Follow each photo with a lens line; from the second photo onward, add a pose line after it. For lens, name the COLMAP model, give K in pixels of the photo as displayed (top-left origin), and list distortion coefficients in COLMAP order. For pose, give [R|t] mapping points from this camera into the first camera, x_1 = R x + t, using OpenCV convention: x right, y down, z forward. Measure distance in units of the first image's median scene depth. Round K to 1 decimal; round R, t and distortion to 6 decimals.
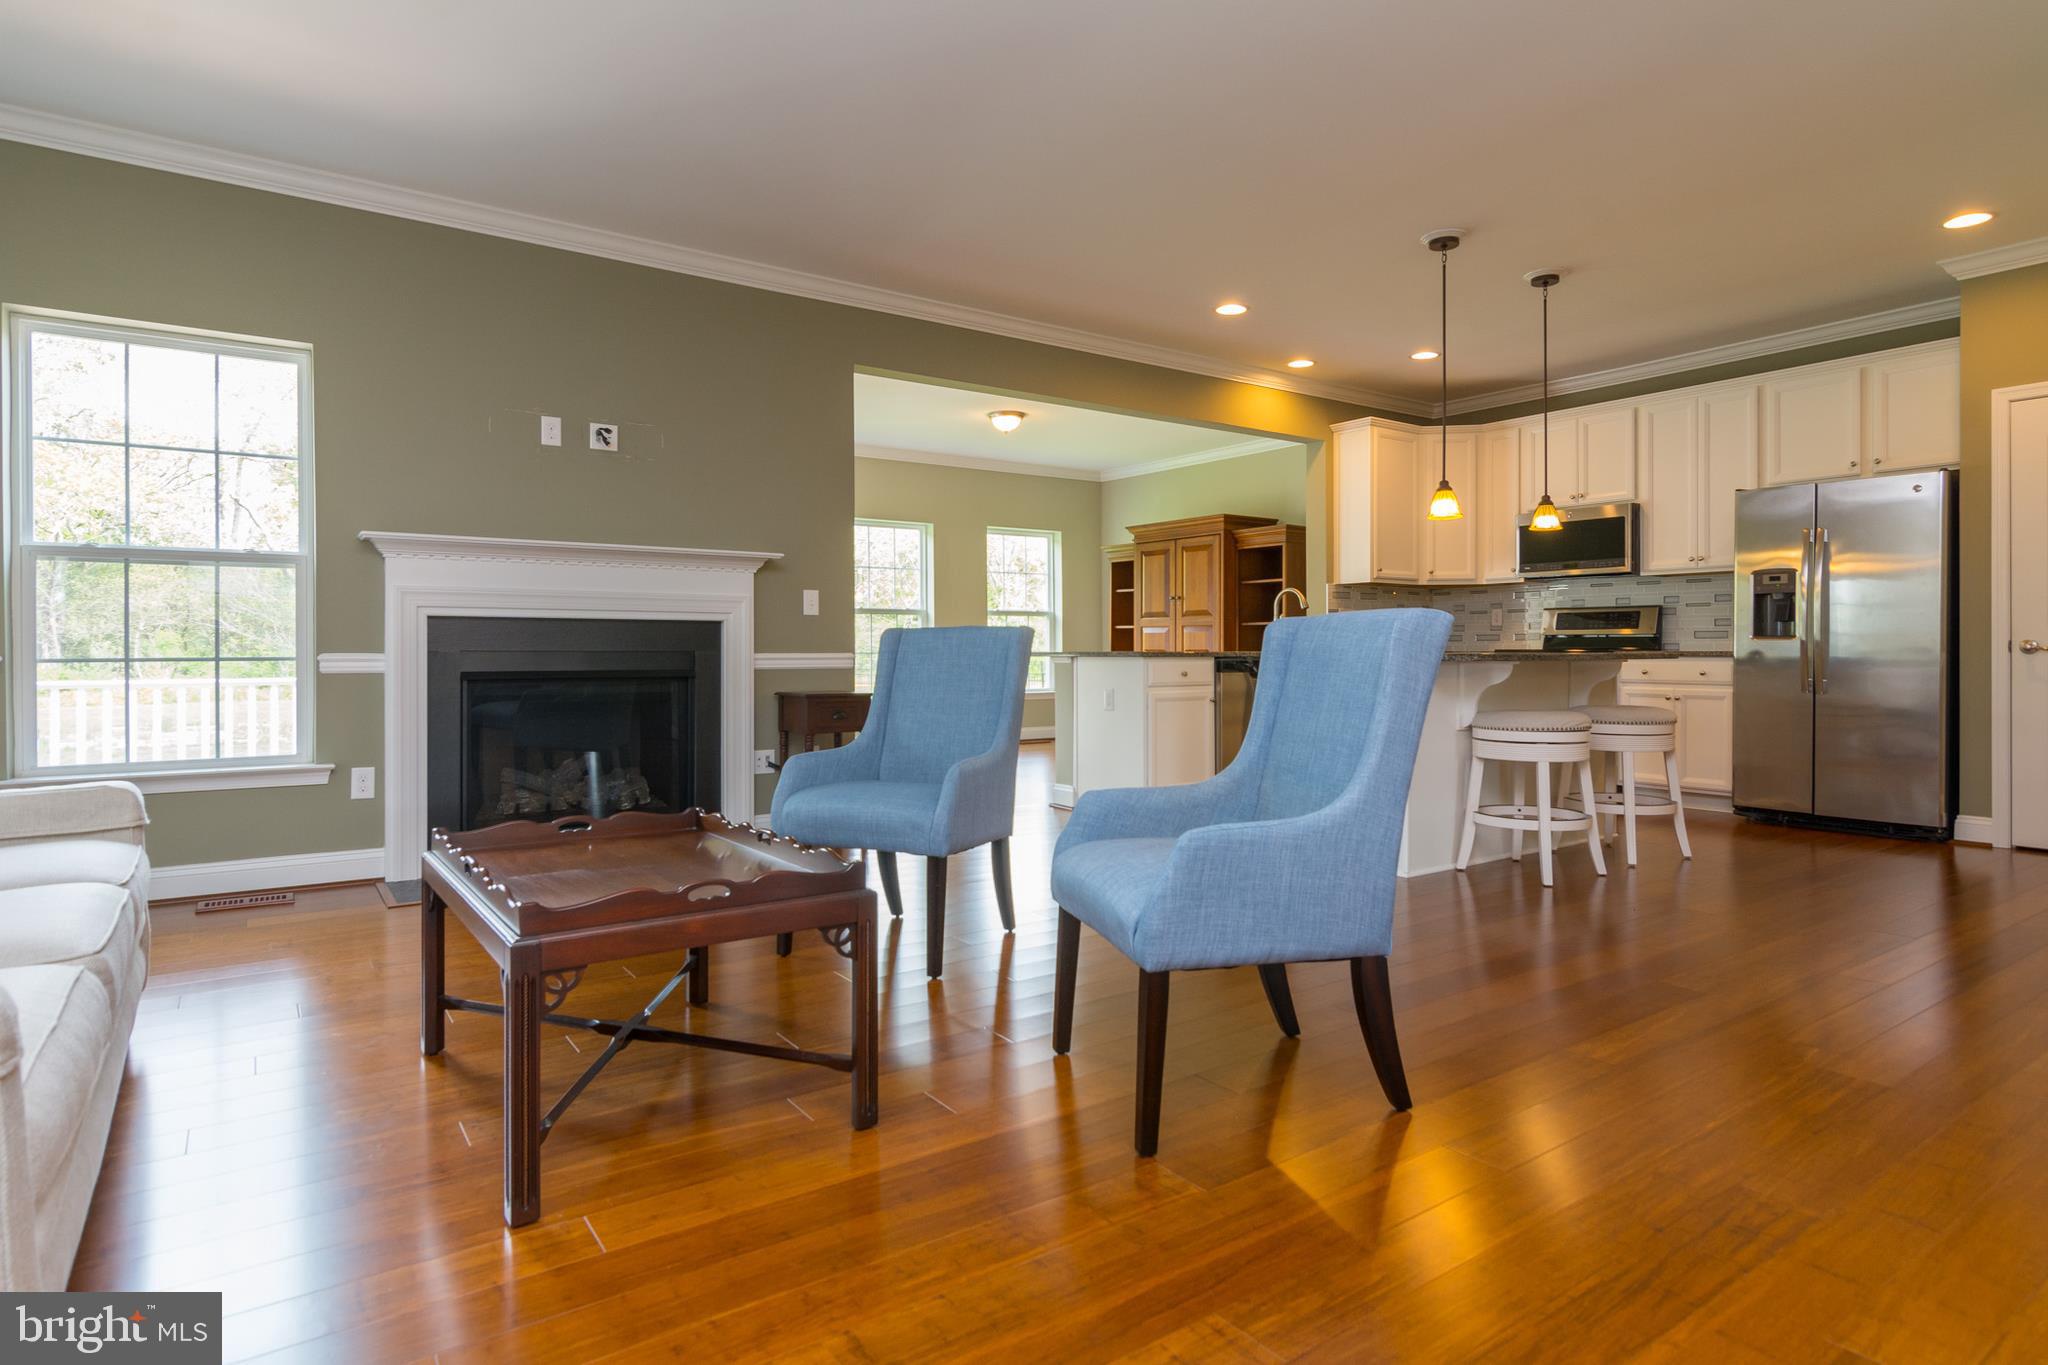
lens RADIAL K [[1128.6, 0, 1025.9], [0, 1128.6, 662.1], [0, 0, 1]] dist [-0.002348, 0.002837]
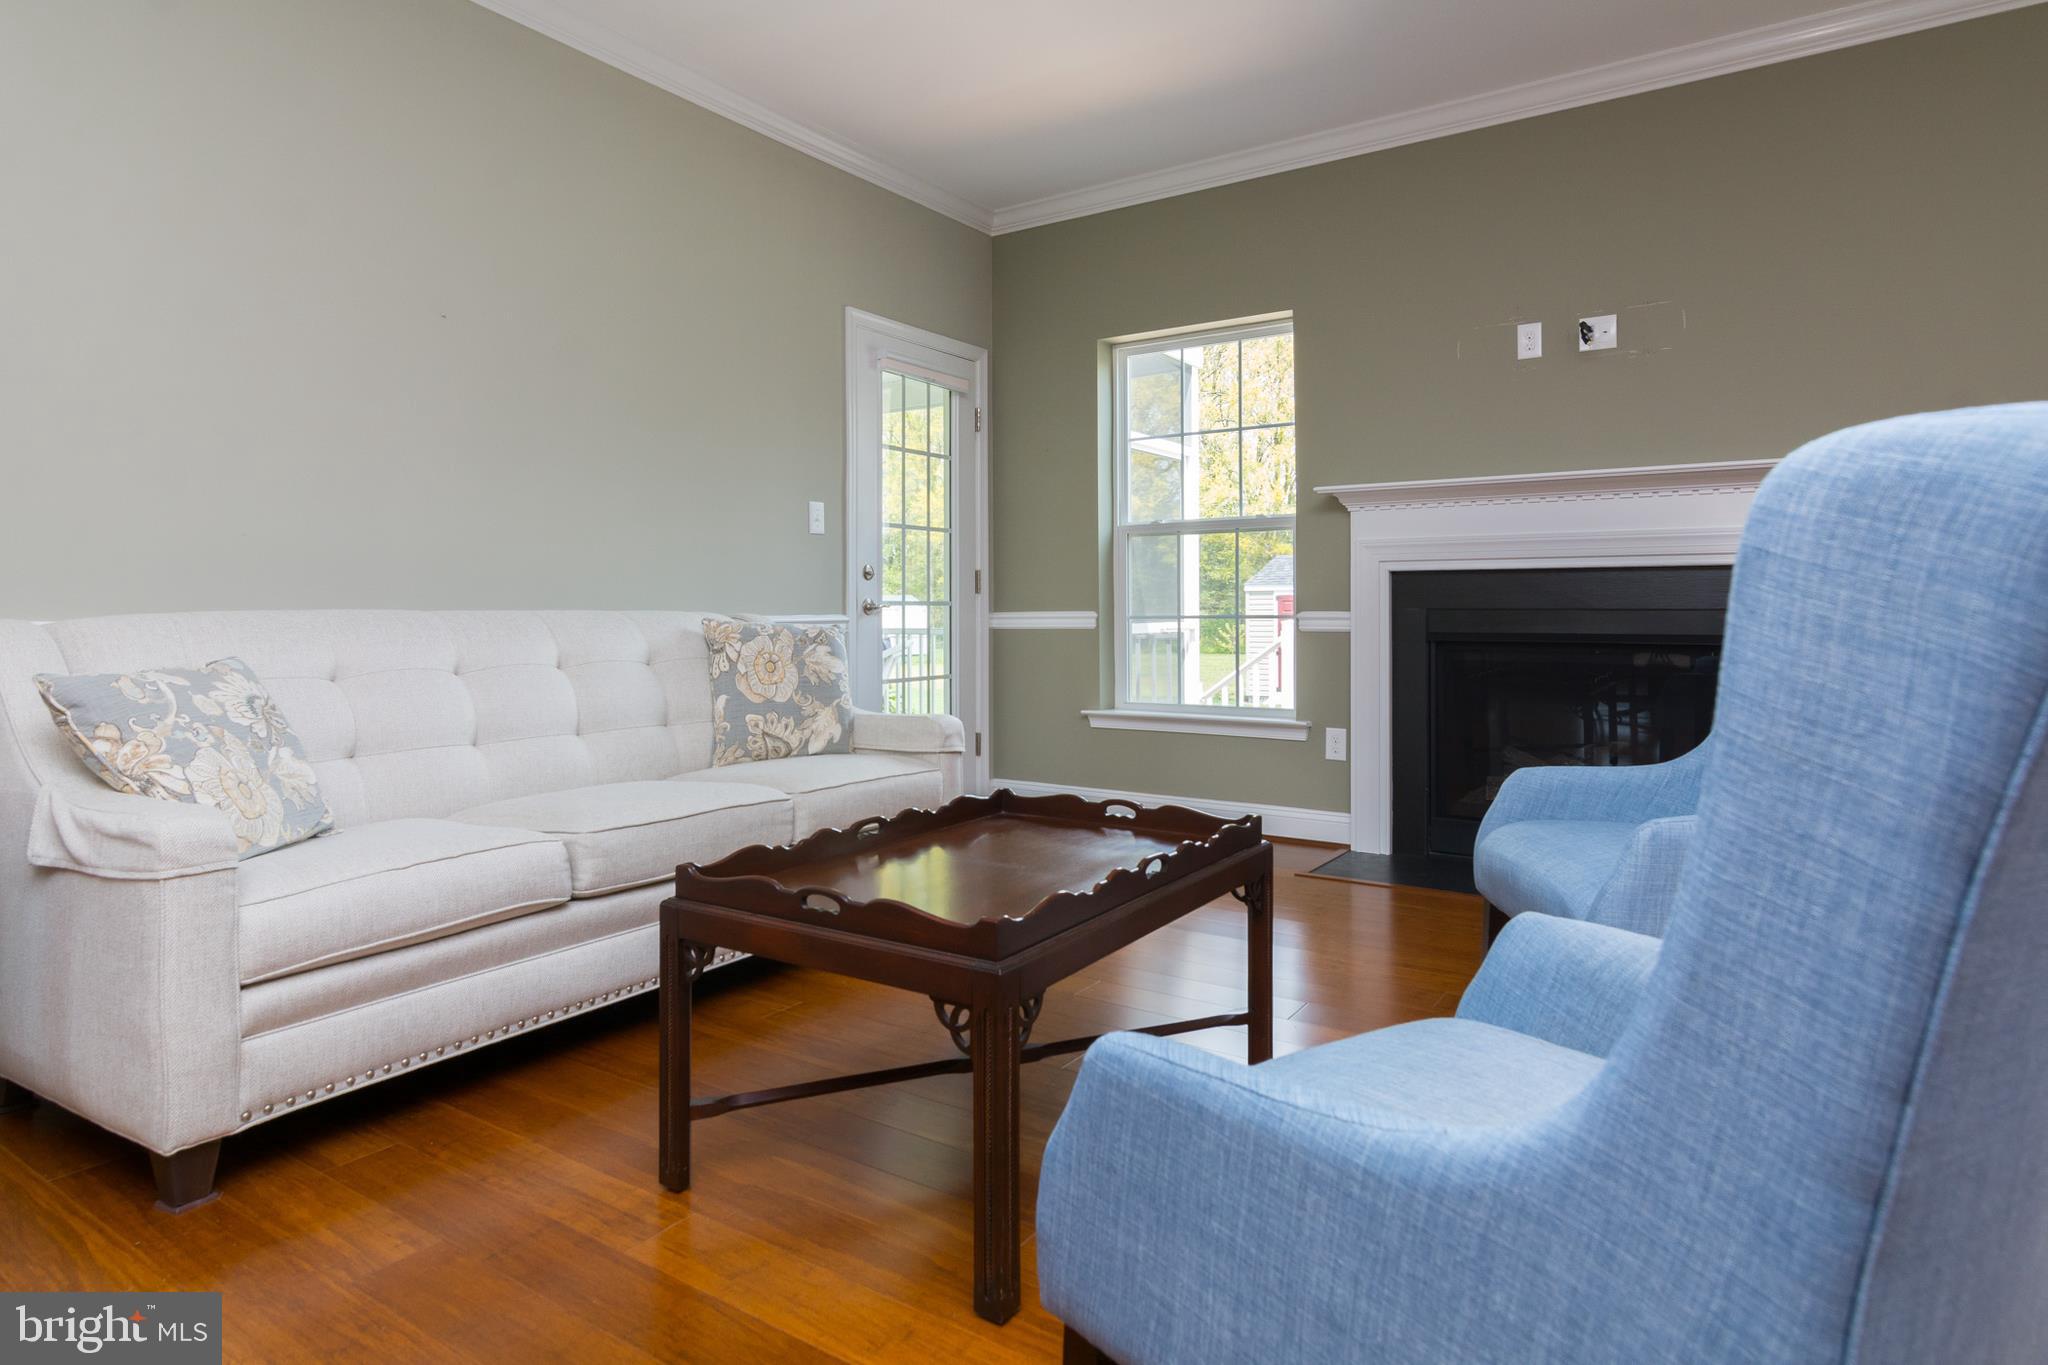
lens RADIAL K [[1128.6, 0, 952.5], [0, 1128.6, 623.5], [0, 0, 1]] dist [-0.002348, 0.002837]
pose [[0.348976, 0.009086, -0.937088, 0.170222], [-0.008609, 0.999942, 0.006489, -0.000814], [0.937092, 0.005803, 0.349034, 0.269175]]
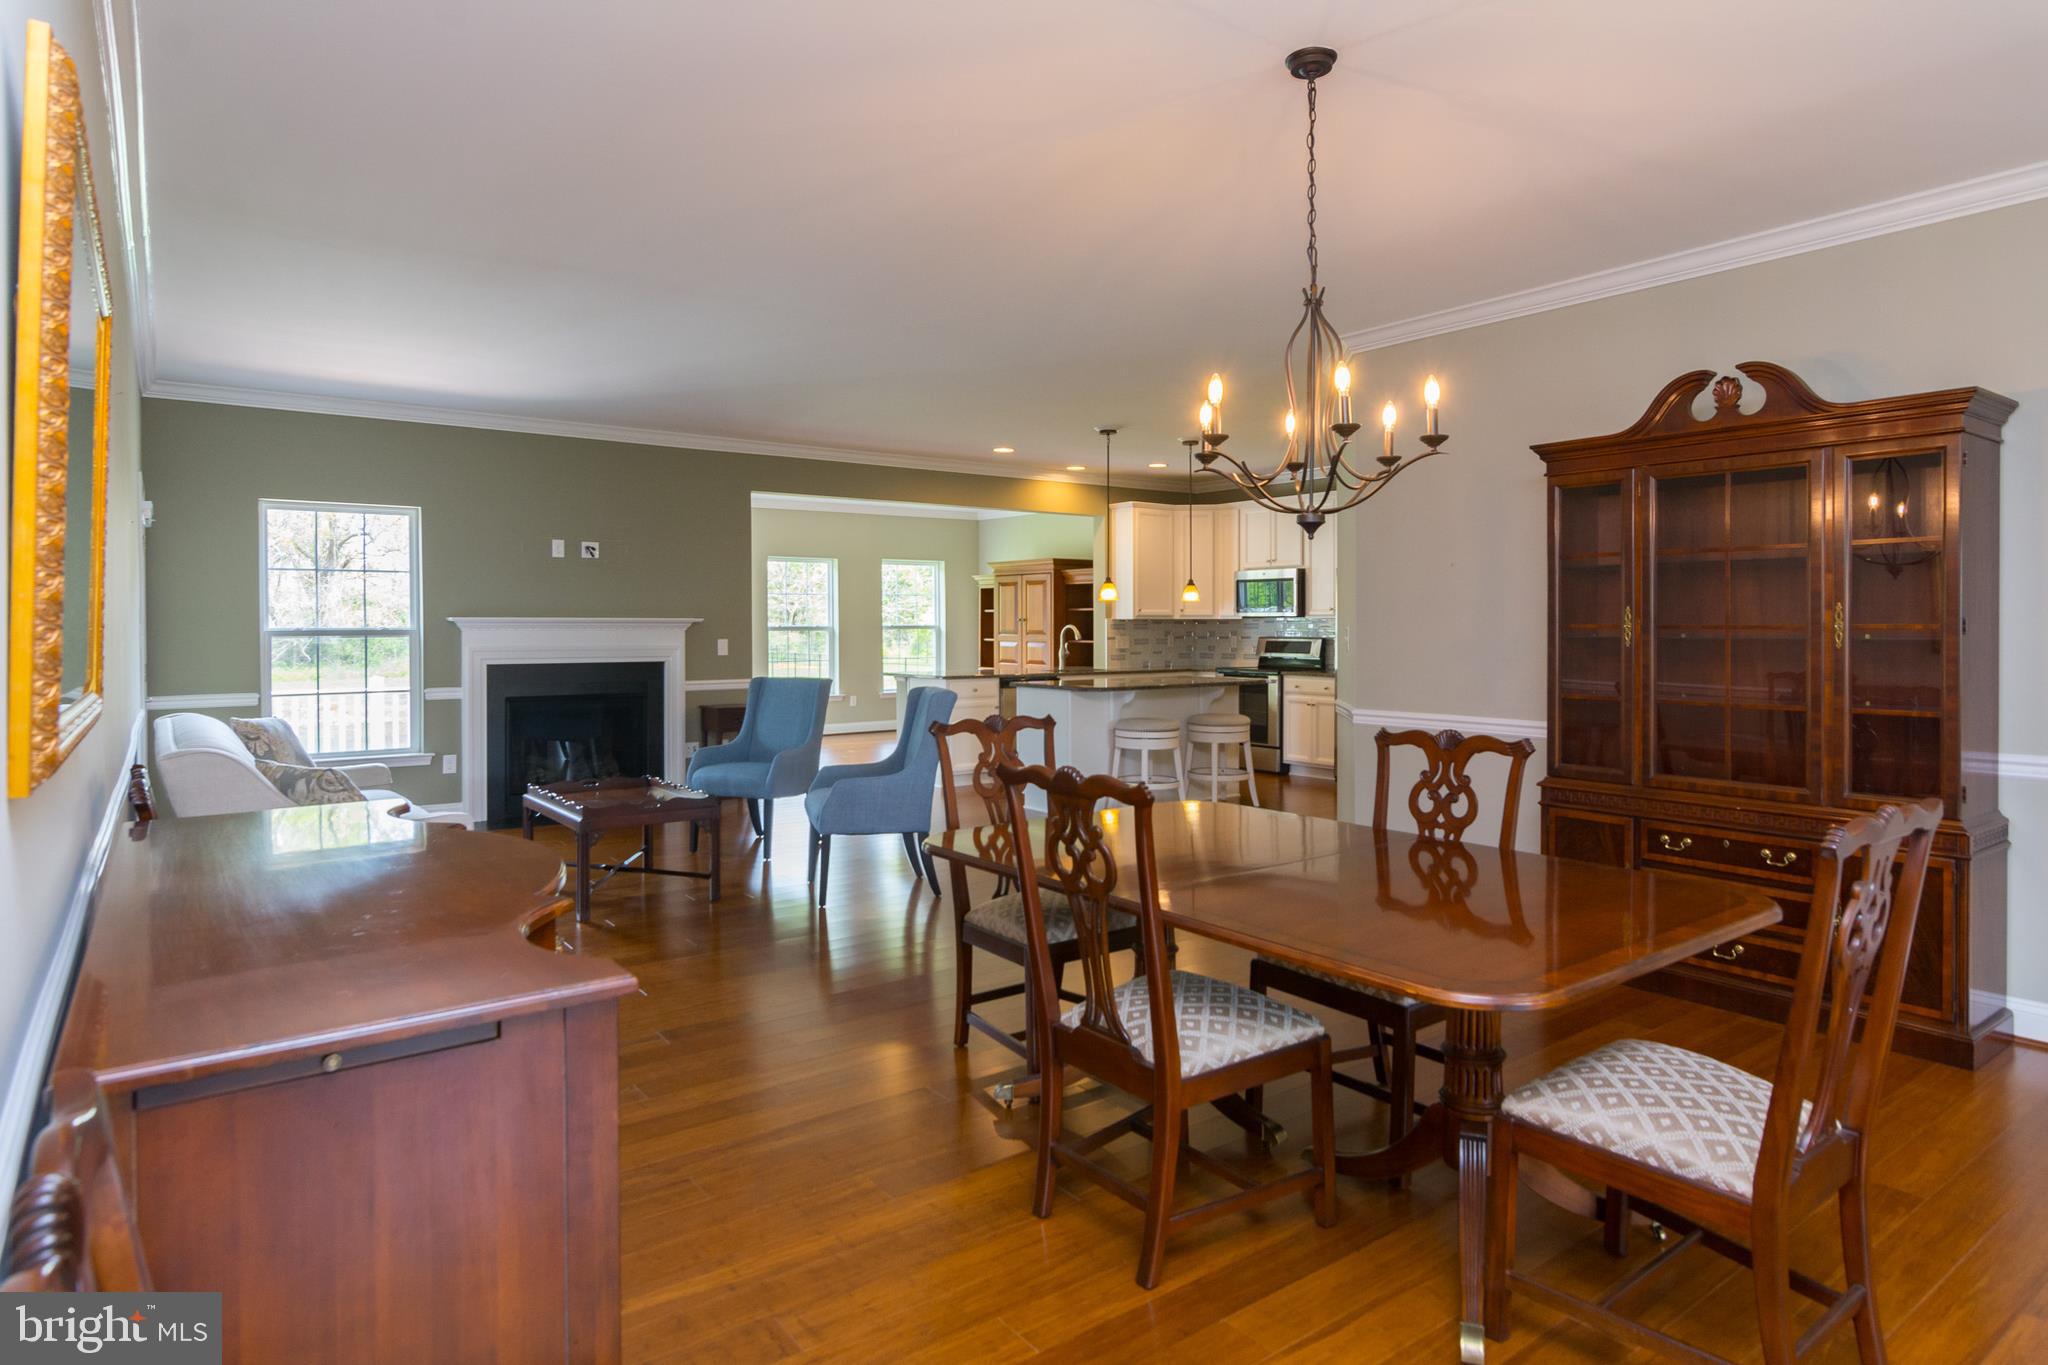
lens RADIAL K [[1128.6, 0, 995.0], [0, 1128.6, 647.5], [0, 0, 1]] dist [-0.002348, 0.002837]
pose [[0.999964, 0.000127, -0.008445, 0.192352], [-0.000015, 0.999912, 0.013277, -0.071274], [0.008446, -0.013277, 0.999876, -0.537699]]
